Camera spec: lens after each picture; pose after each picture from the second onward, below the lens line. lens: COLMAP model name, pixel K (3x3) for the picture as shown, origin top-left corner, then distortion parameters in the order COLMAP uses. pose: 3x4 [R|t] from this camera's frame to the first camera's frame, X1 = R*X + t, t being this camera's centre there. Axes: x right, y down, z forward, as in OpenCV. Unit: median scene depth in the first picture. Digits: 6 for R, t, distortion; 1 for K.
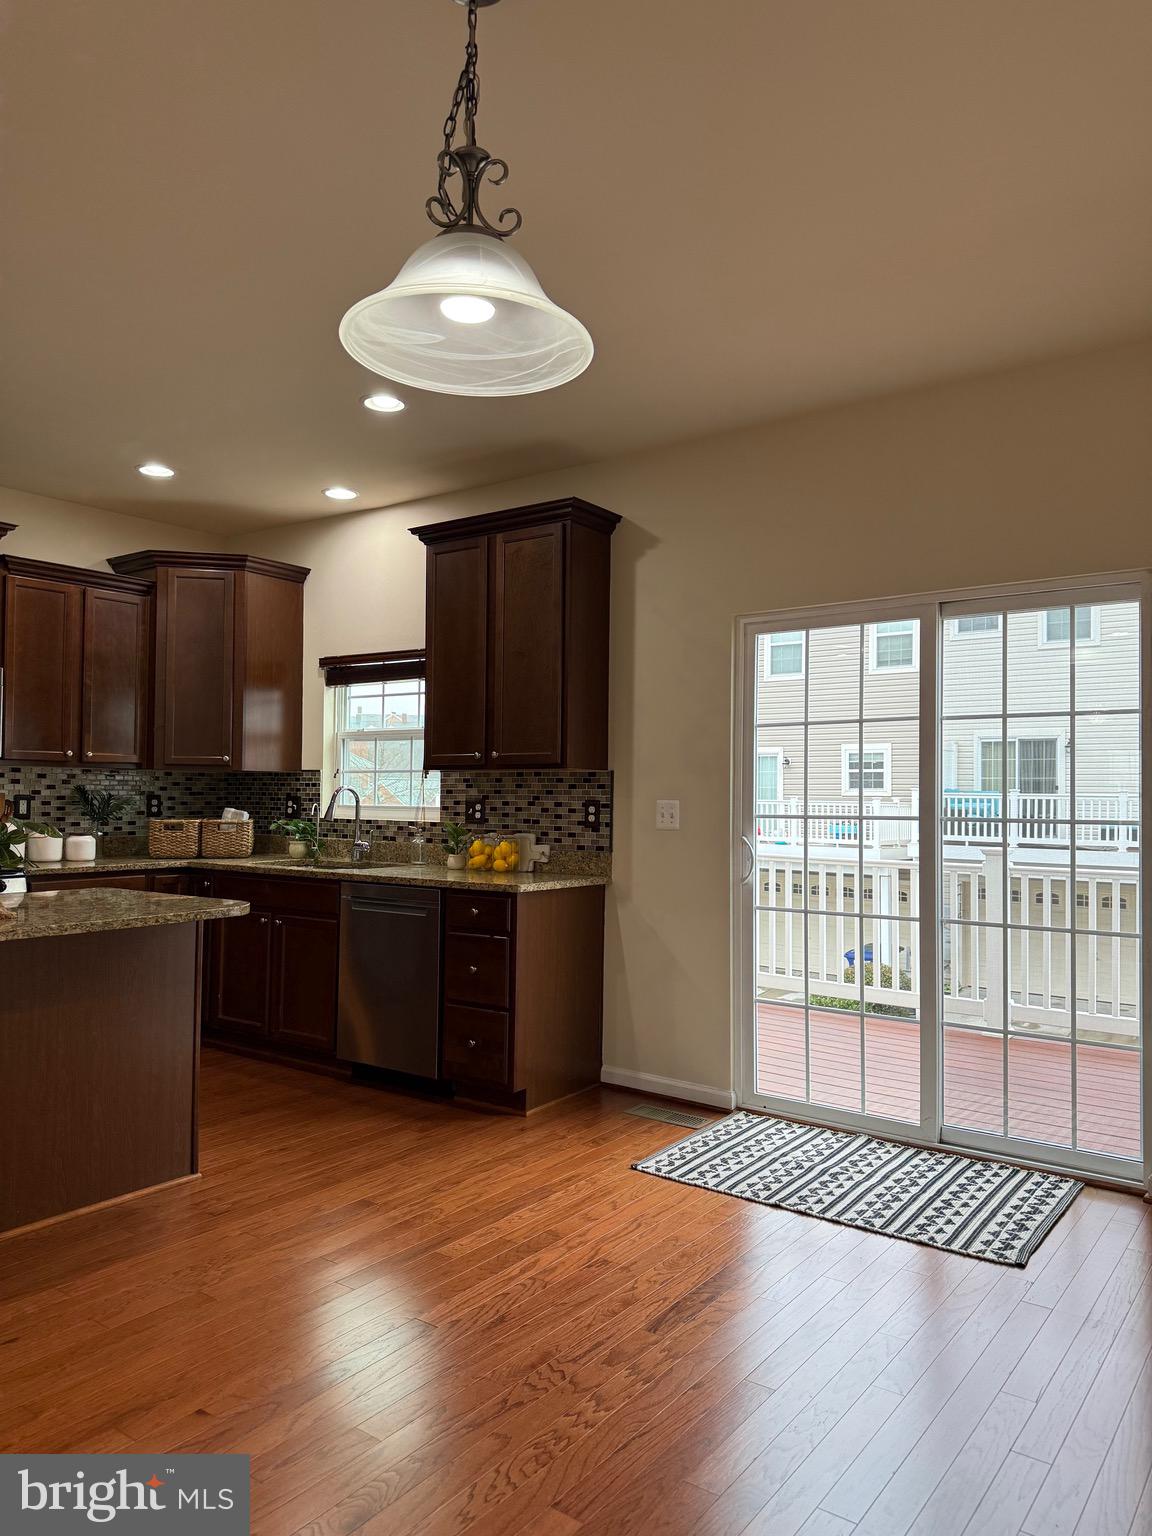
lens RADIAL K [[1080.6, 0, 553.3], [0, 1080.6, 774.7], [0, 0, 1]] dist [0.085126, -0.108808]
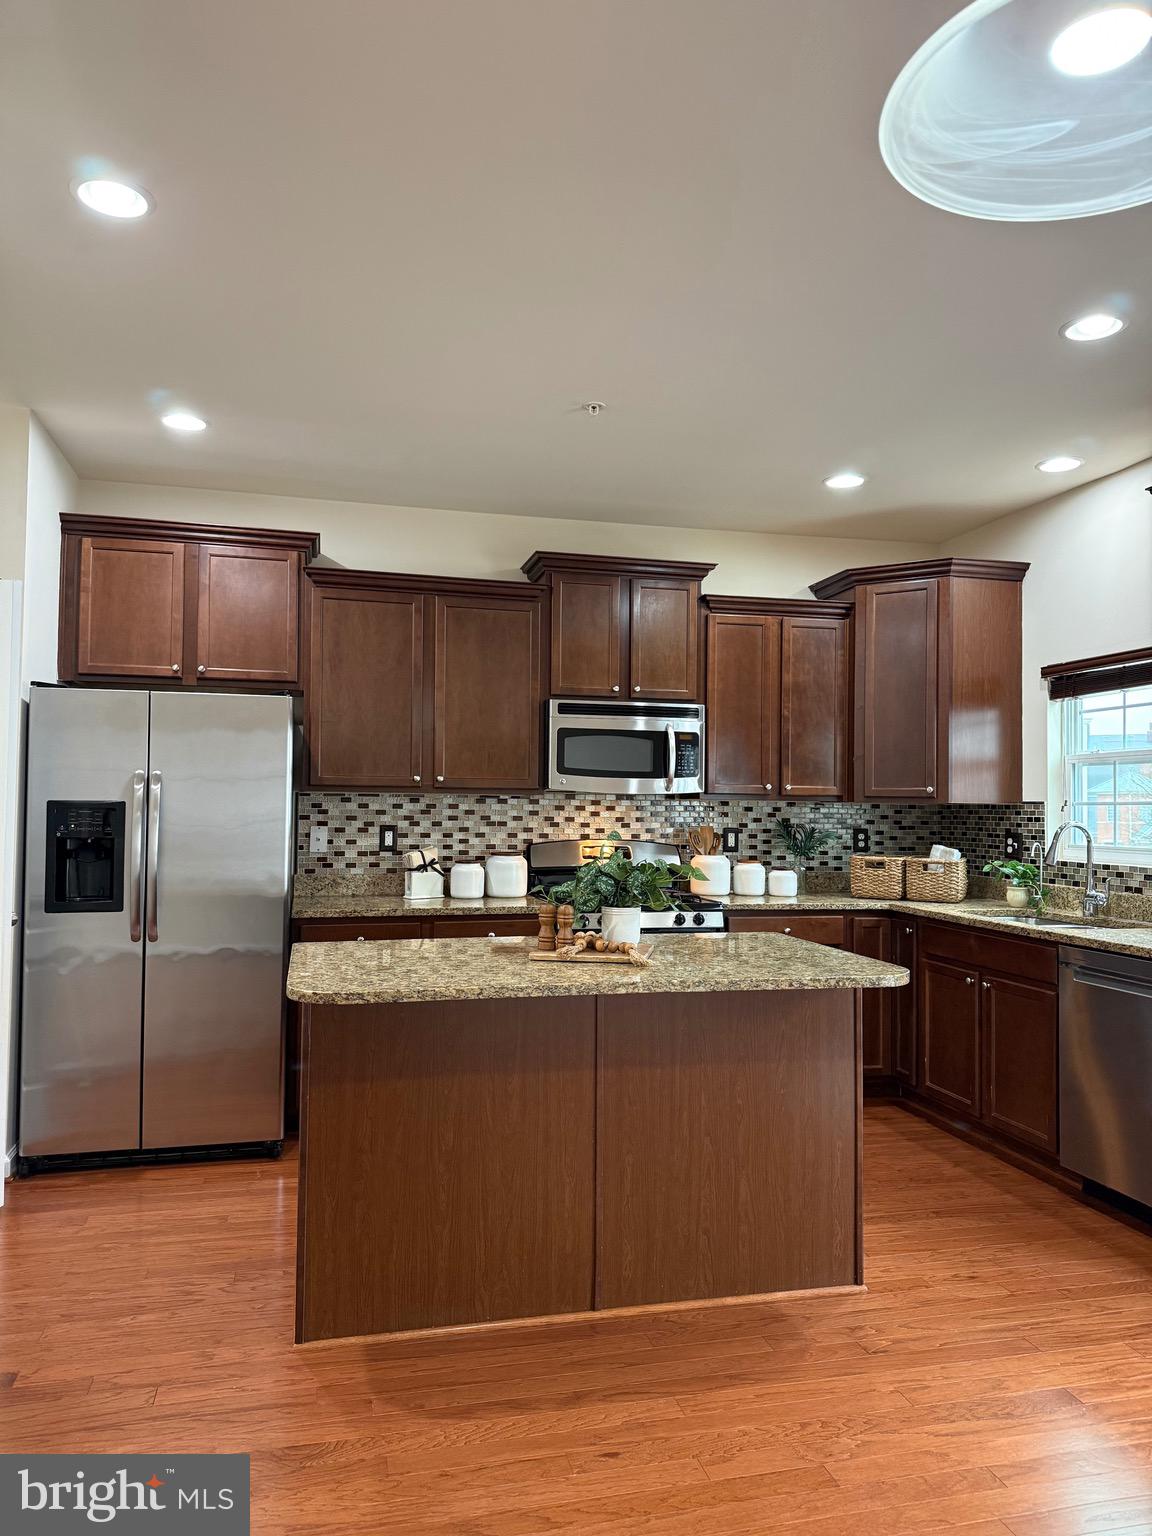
lens RADIAL K [[1080.6, 0, 553.3], [0, 1080.6, 774.7], [0, 0, 1]] dist [0.085126, -0.108808]
pose [[0.779833, -0.021865, -0.625606, 0.016524], [0.006515, 0.999619, -0.026816, -0.005104], [0.625954, 0.016836, 0.779678, 0.111816]]
